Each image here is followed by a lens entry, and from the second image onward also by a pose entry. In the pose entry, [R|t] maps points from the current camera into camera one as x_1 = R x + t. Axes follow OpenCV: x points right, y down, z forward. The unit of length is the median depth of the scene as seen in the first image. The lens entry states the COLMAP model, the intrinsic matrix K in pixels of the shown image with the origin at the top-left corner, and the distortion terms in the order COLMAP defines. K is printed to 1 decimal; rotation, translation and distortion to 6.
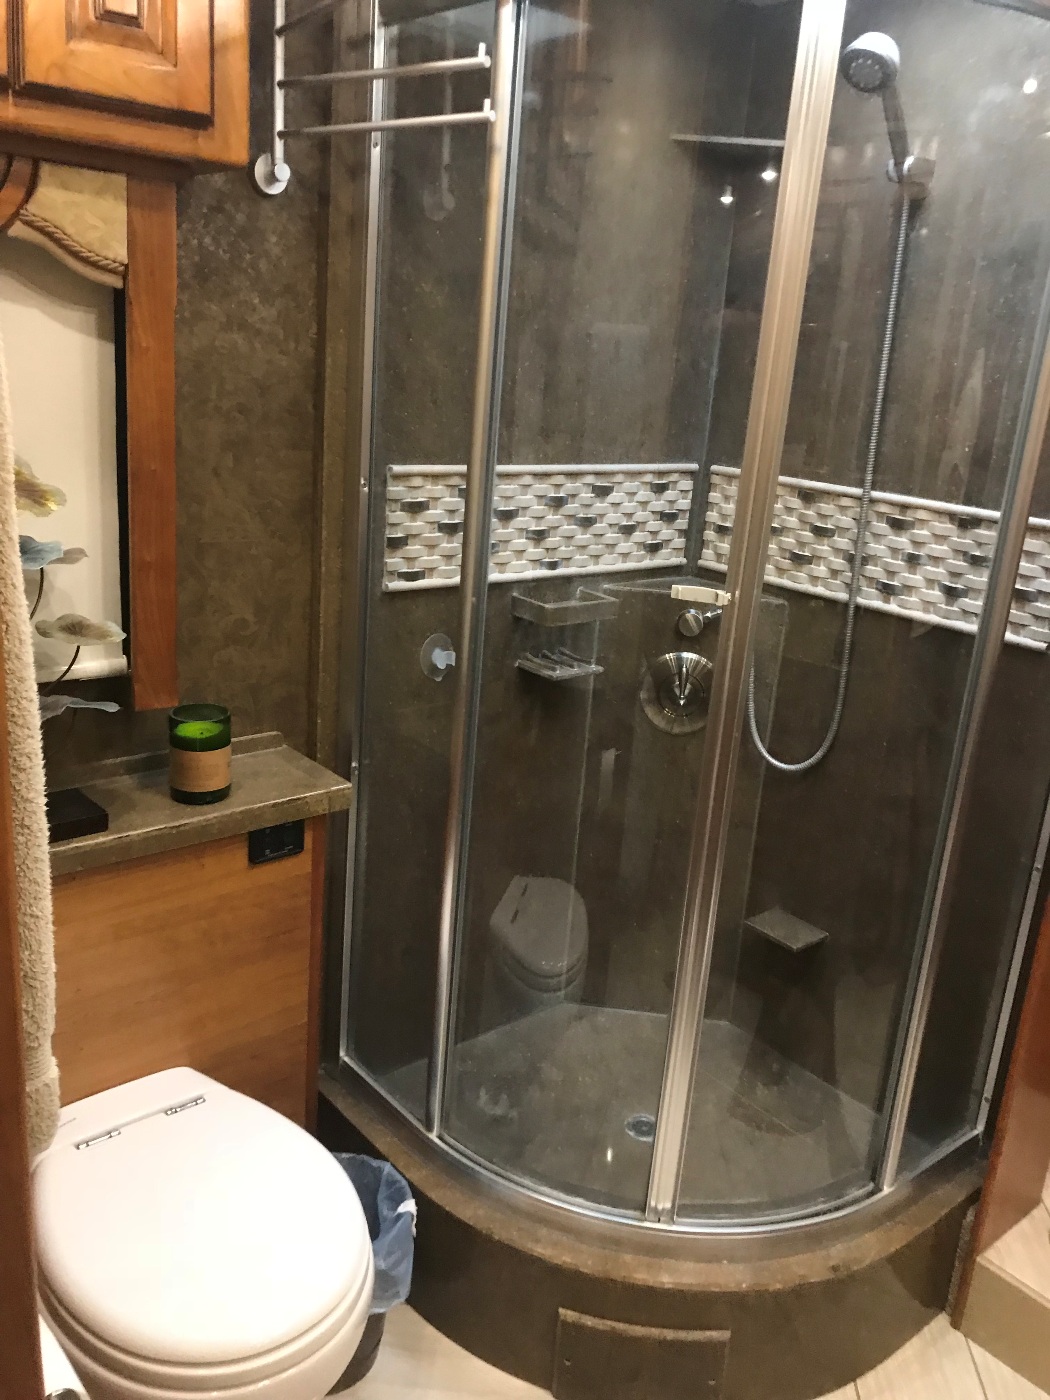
lens RADIAL K [[1141.4, 0, 525.0], [0, 1141.4, 700.0], [0, 0, 1]] dist [0.050205, -0.077076]
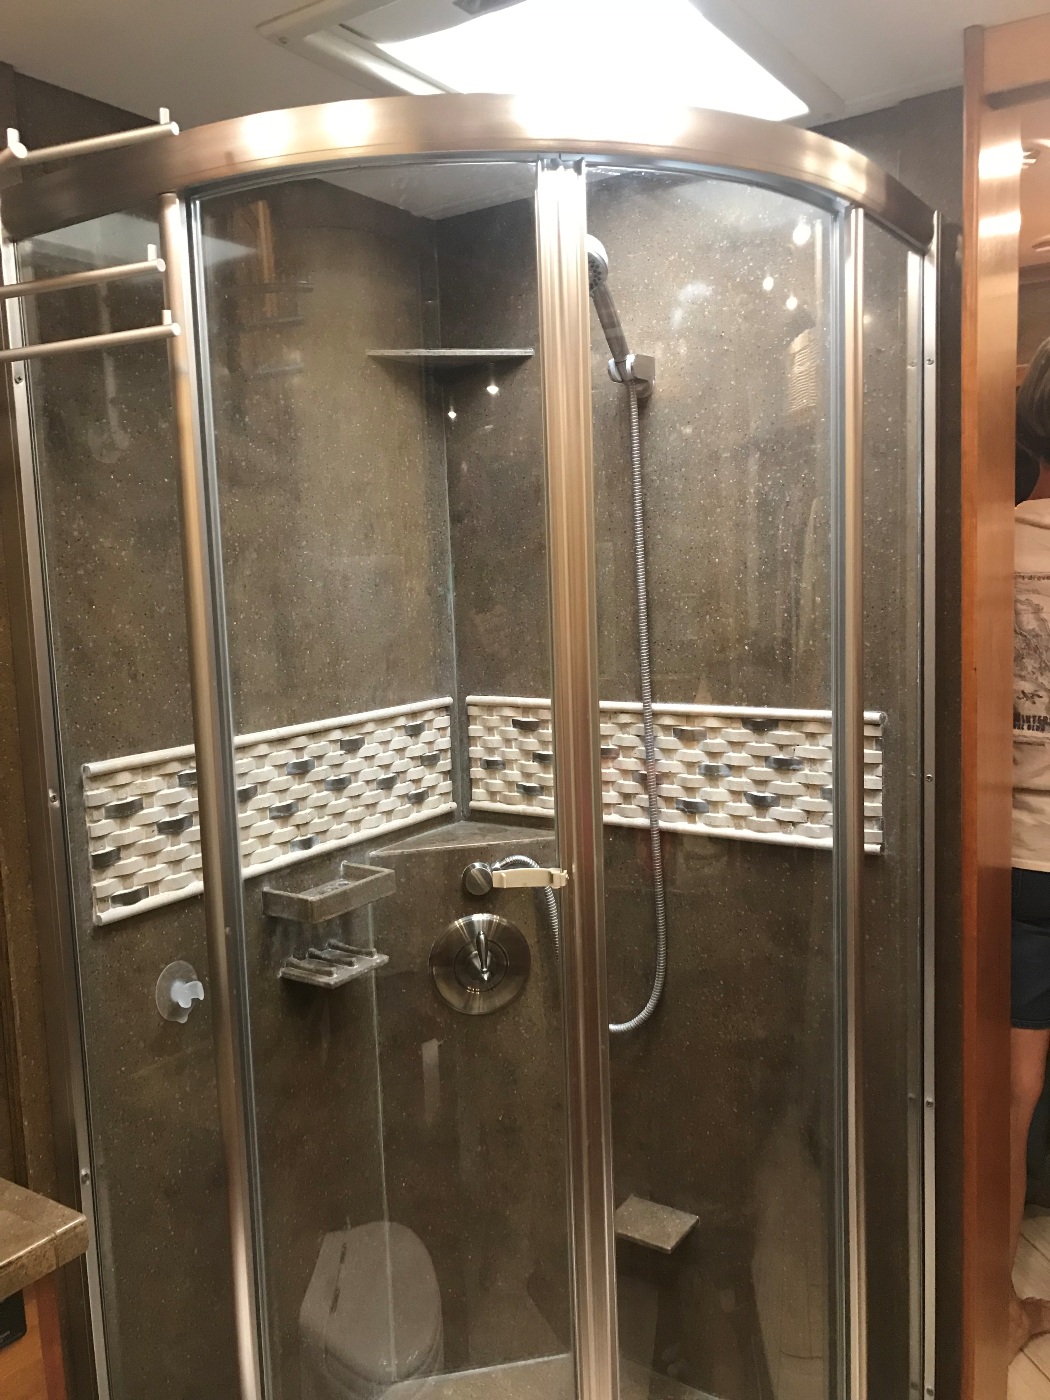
lens RADIAL K [[1141.4, 0, 525.0], [0, 1141.4, 700.0], [0, 0, 1]] dist [0.050205, -0.077076]
pose [[0.955387, -0.140780, 0.259647, -0.025756], [0.183066, 0.972121, -0.146519, -0.070882], [-0.231781, 0.187515, 0.954524, 0.163631]]
